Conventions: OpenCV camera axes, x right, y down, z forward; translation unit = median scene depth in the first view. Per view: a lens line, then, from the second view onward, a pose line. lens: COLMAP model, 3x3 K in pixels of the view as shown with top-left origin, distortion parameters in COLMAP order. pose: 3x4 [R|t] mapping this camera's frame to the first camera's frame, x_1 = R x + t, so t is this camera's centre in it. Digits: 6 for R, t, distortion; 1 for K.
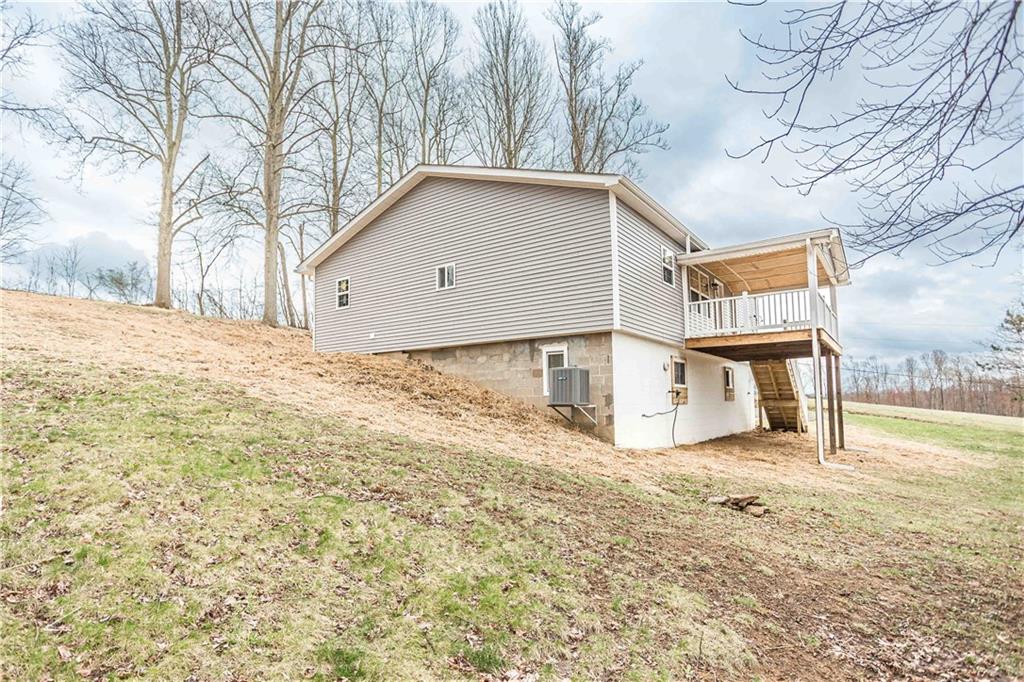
lens RADIAL K [[506.9, 0, 499.1], [0, 506.9, 351.2], [0, 0, 1]] dist [-0.045030, 0.001190]
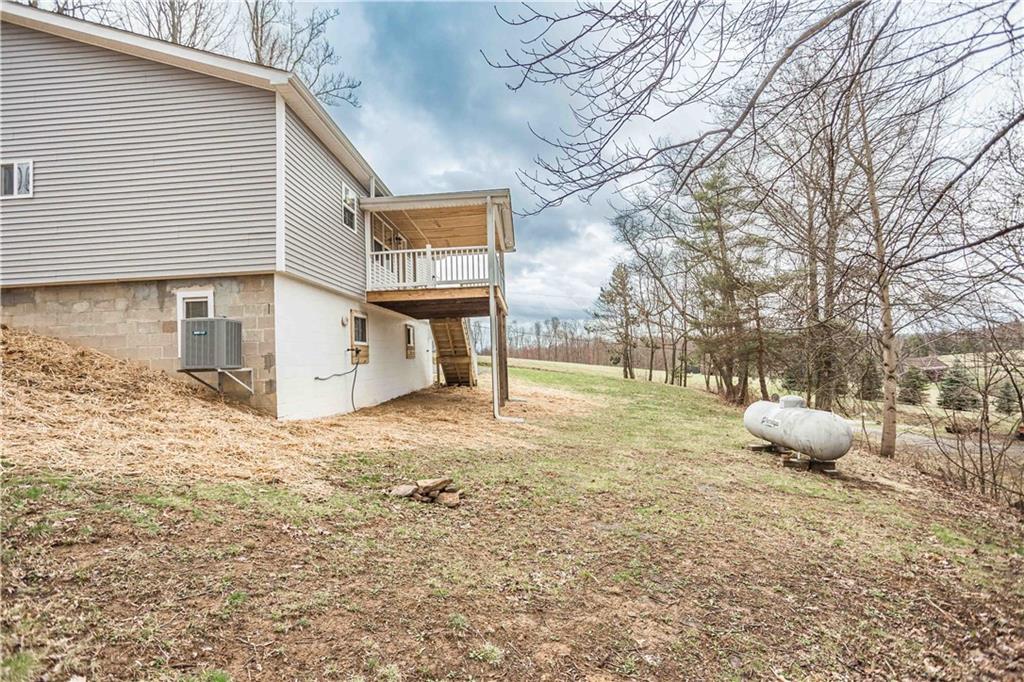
lens RADIAL K [[506.9, 0, 499.1], [0, 506.9, 351.2], [0, 0, 1]] dist [-0.045030, 0.001190]
pose [[0.821853, -0.016854, 0.569450, 0.052535], [-0.029258, 0.996995, 0.071733, 0.012088], [-0.568948, -0.075615, 0.818890, 0.129281]]
